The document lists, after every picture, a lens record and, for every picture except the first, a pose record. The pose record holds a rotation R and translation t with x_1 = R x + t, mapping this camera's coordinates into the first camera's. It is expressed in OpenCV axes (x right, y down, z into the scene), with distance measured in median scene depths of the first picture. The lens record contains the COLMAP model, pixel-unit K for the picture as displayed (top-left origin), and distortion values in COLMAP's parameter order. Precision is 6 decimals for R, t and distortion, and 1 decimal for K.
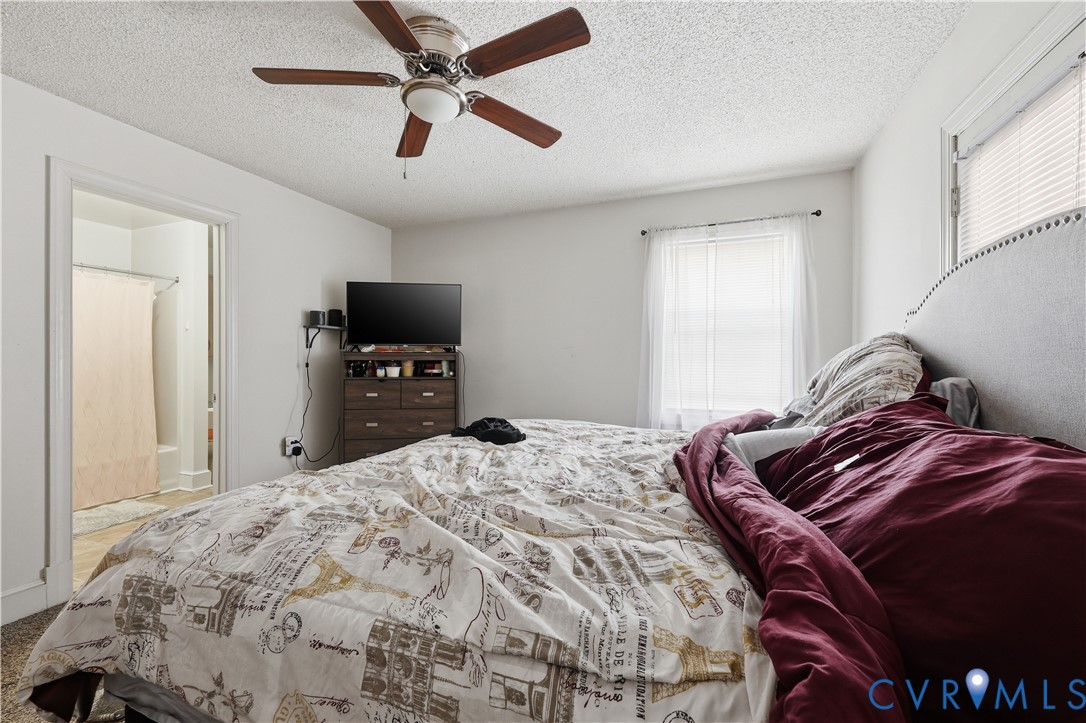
lens RADIAL K [[446.0, 0, 545.8], [0, 446.0, 366.0], [0, 0, 1]] dist [-0.000944, 0.000062]
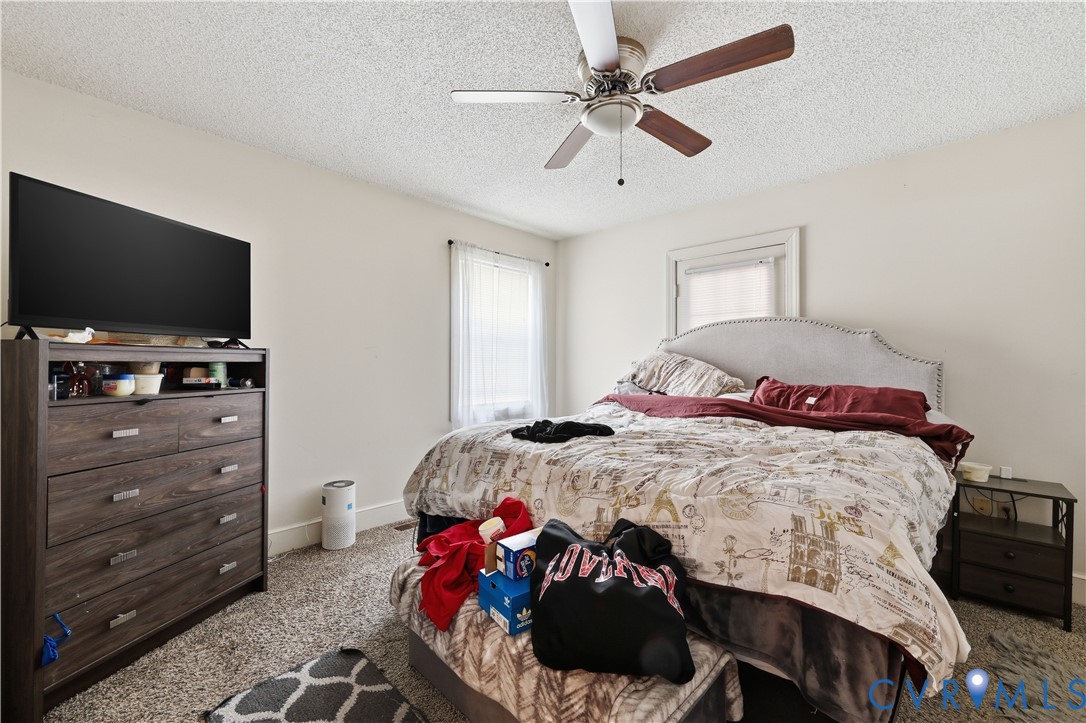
lens RADIAL K [[439.2, 0, 539.8], [0, 439.2, 355.3], [0, 0, 1]] dist [-0.001208, -0.000119]
pose [[0.385263, 0.015803, 0.922672, -0.642187], [0.004714, 0.999807, -0.019092, -0.008328], [-0.922795, 0.011705, 0.385114, 0.392216]]
